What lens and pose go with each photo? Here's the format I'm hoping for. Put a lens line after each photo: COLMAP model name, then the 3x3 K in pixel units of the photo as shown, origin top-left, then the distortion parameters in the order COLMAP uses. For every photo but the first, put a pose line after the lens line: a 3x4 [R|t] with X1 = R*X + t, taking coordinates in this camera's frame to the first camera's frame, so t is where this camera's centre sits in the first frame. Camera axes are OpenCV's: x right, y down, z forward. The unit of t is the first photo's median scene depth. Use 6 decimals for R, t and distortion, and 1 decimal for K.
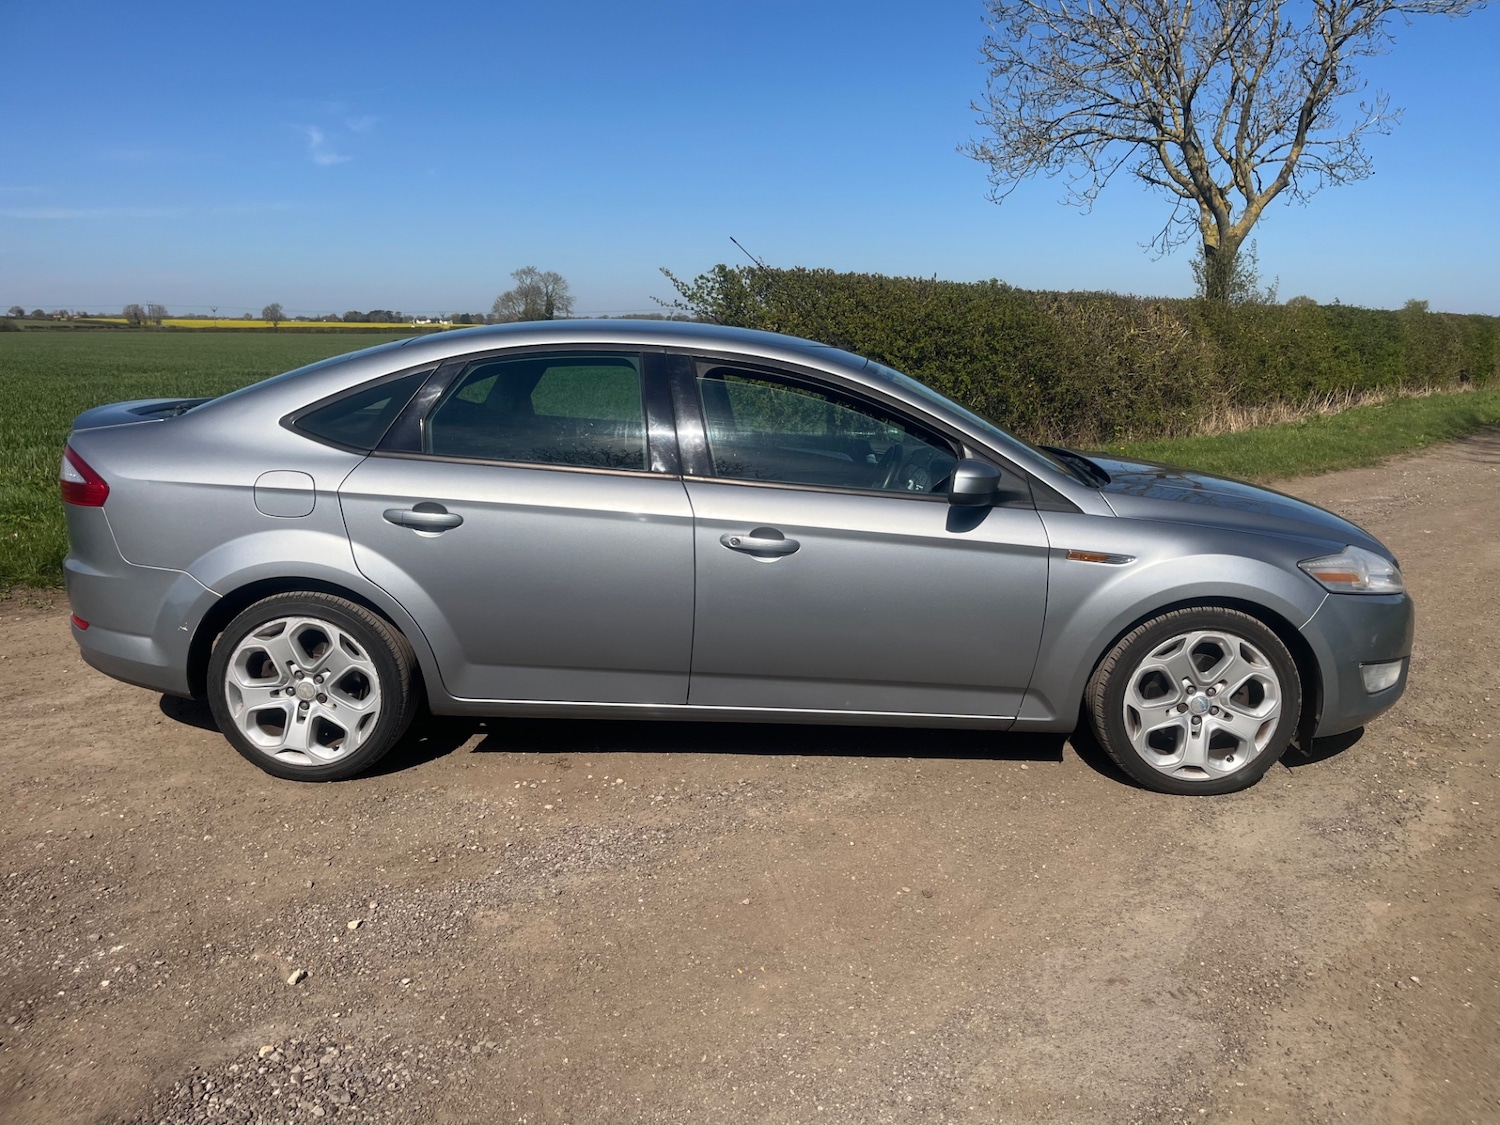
lens RADIAL K [[1139.0, 0, 766.5], [0, 1139.0, 562.9], [0, 0, 1]] dist [0.051605, -0.055454]
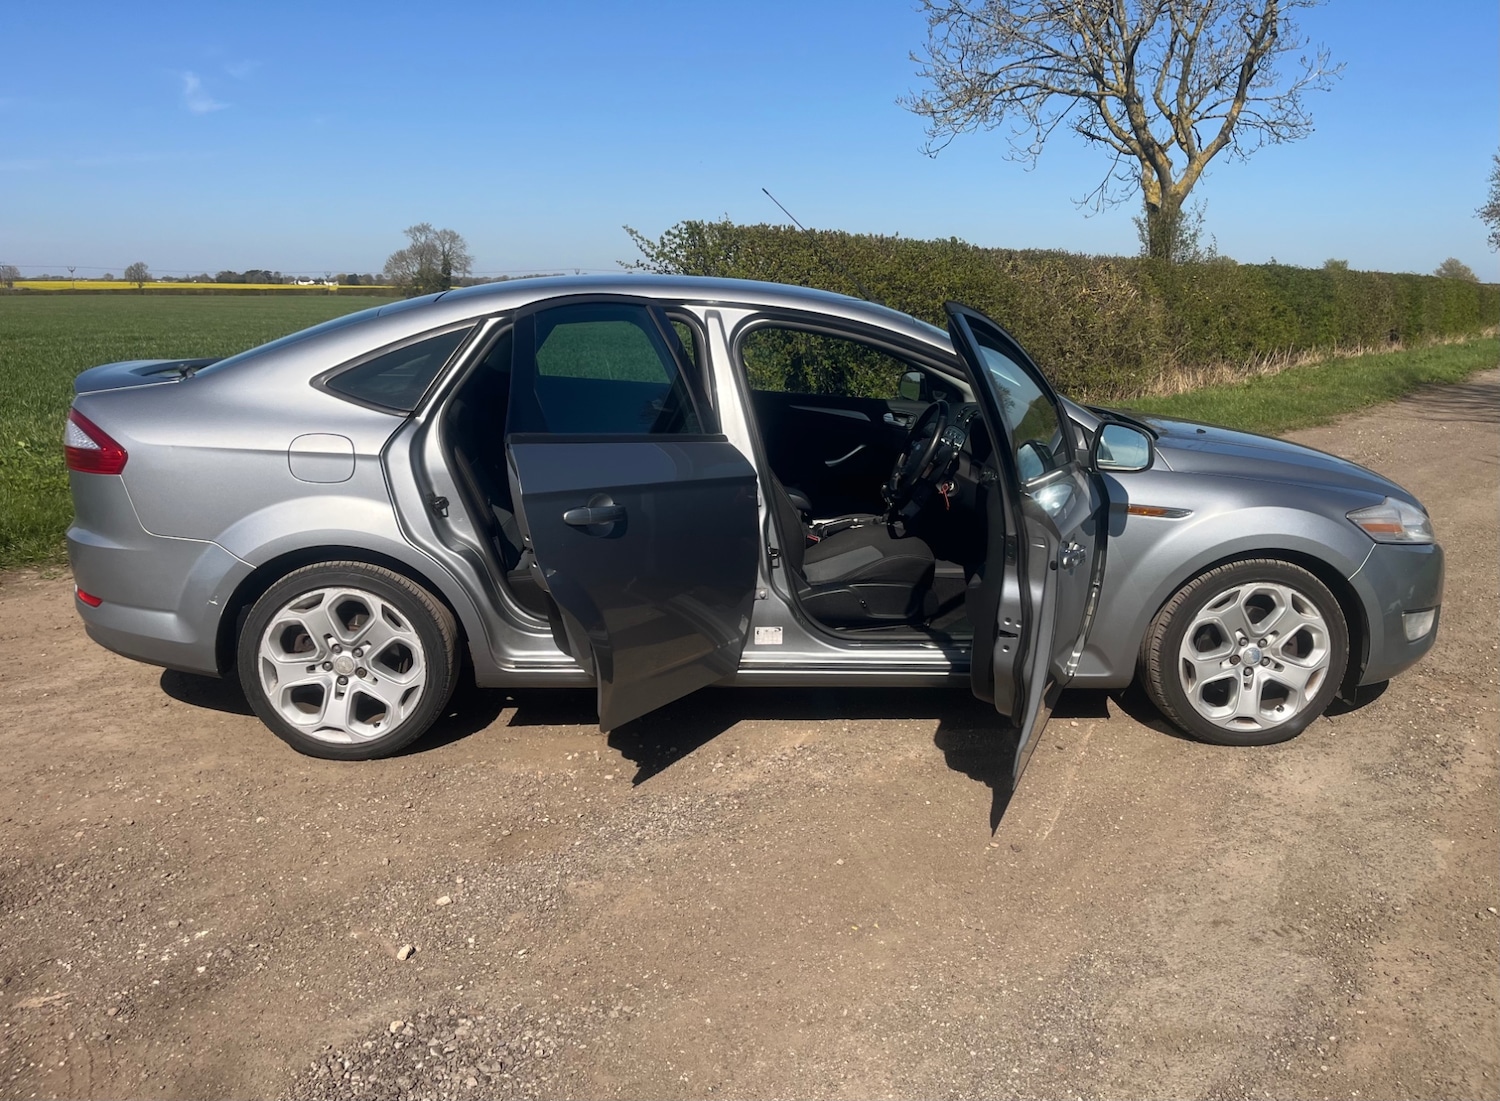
lens RADIAL K [[1189.1, 0, 775.2], [0, 1189.1, 559.8], [0, 0, 1]] dist [0.053651, -0.059336]
pose [[0.996828, -0.019150, 0.077251, -0.120461], [0.017598, 0.999630, 0.020724, 0.009633], [-0.077619, -0.019299, 0.996796, -0.017516]]
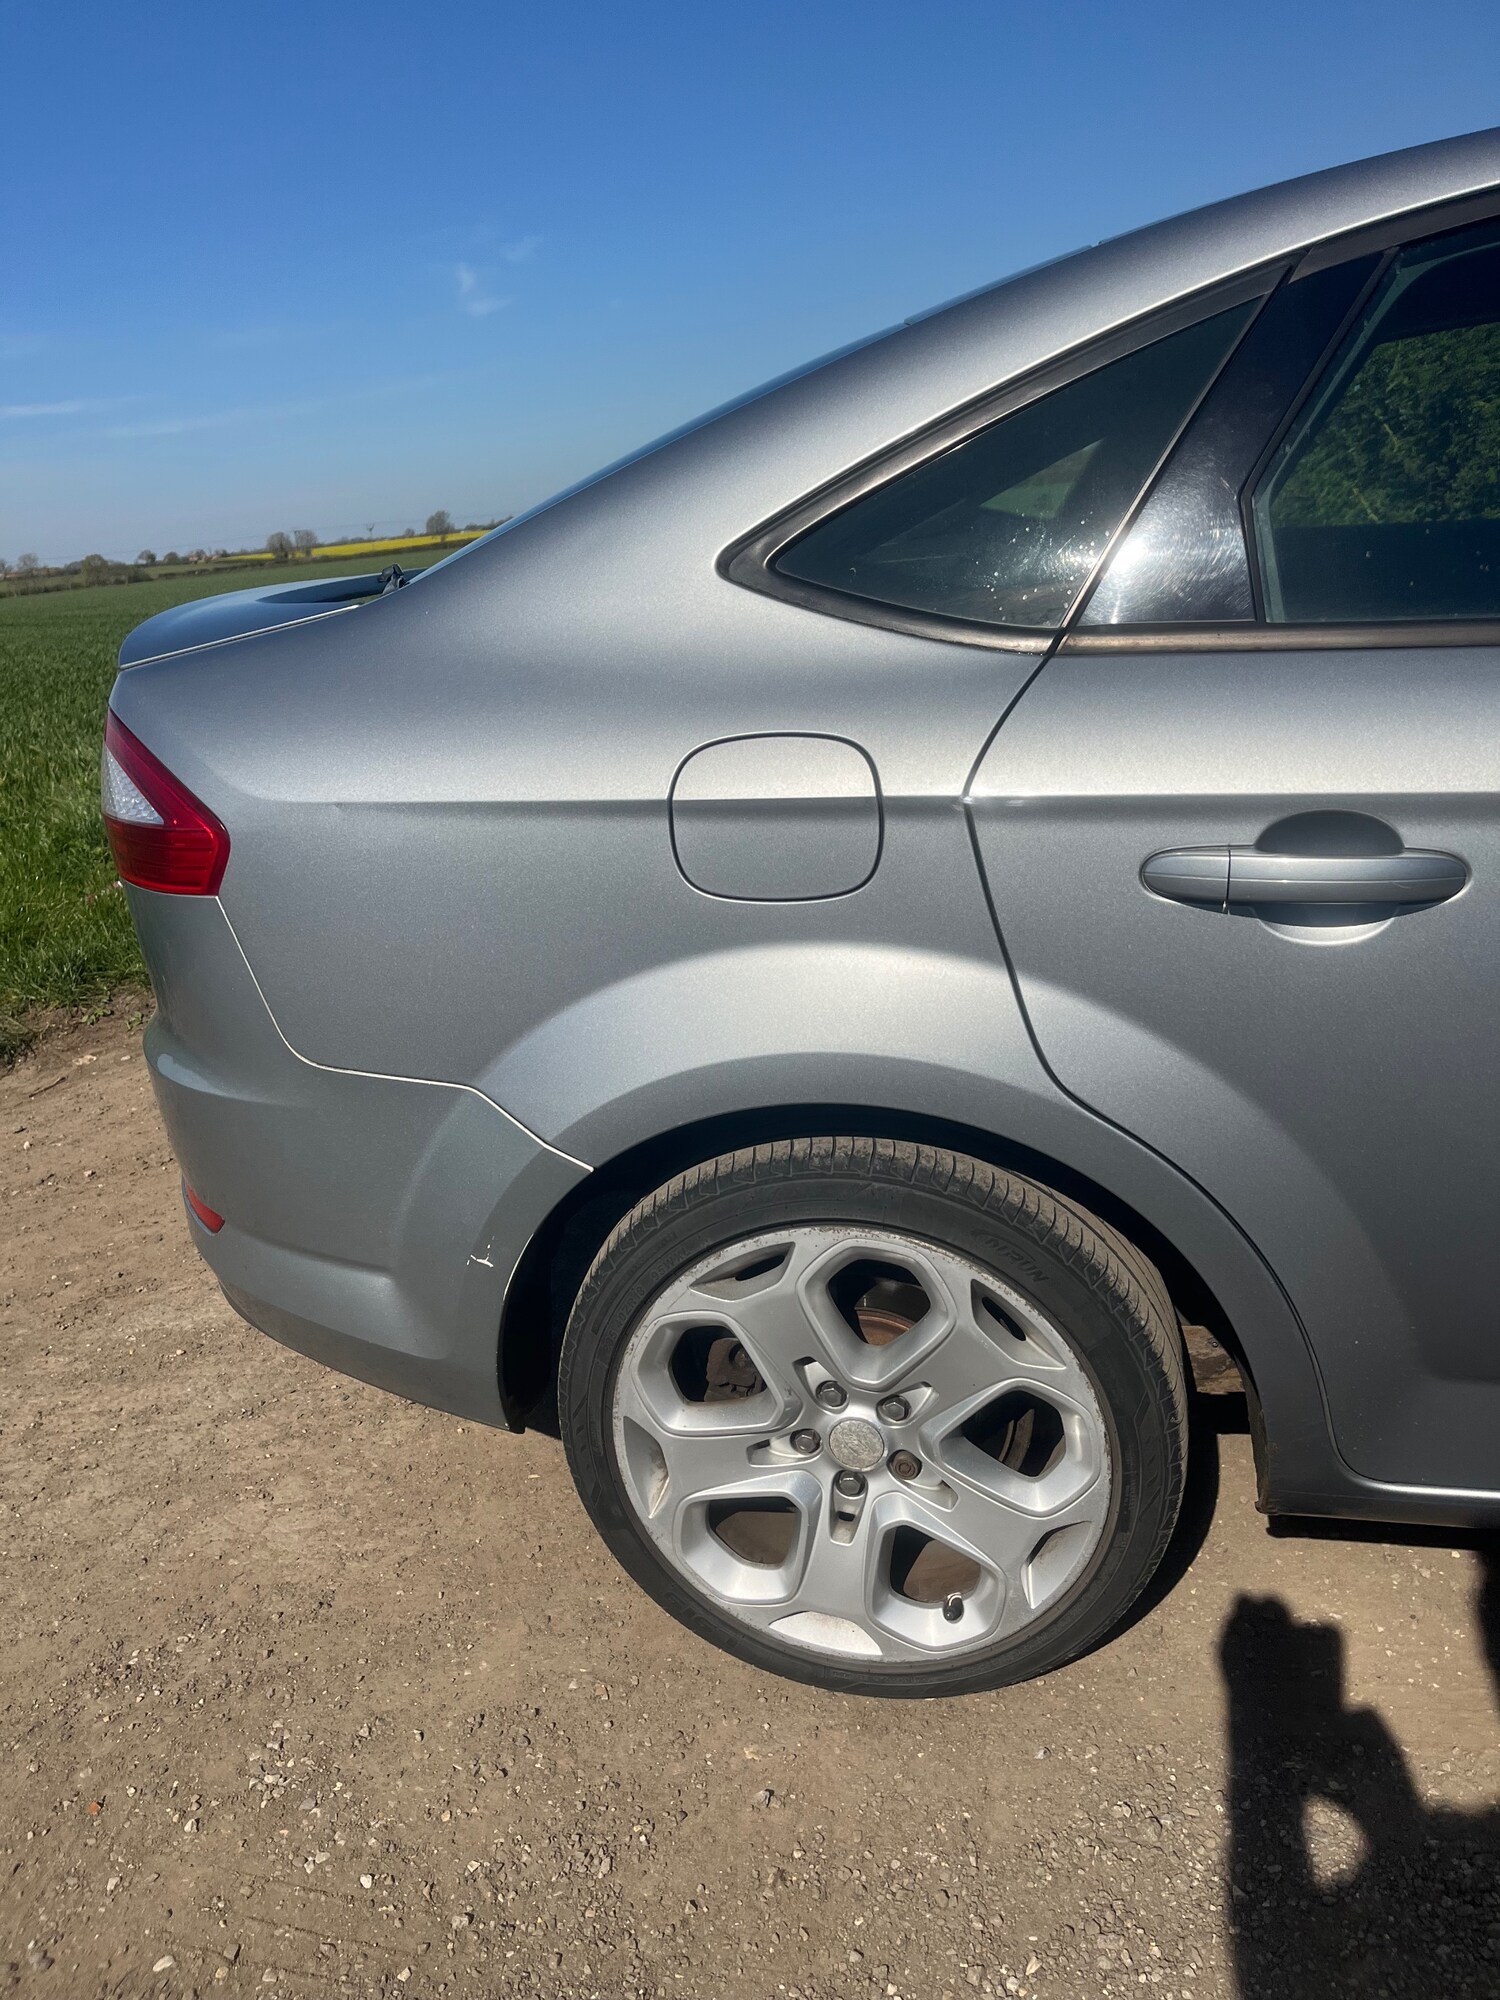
lens RADIAL K [[1519.8, 0, 742.1], [0, 1519.8, 994.6], [0, 0, 1]] dist [0.068673, -0.102984]
pose [[0.971684, -0.043108, -0.232320, -0.331470], [0.070090, 0.991550, 0.109164, -0.057086], [0.225650, -0.122356, 0.966494, 0.610072]]
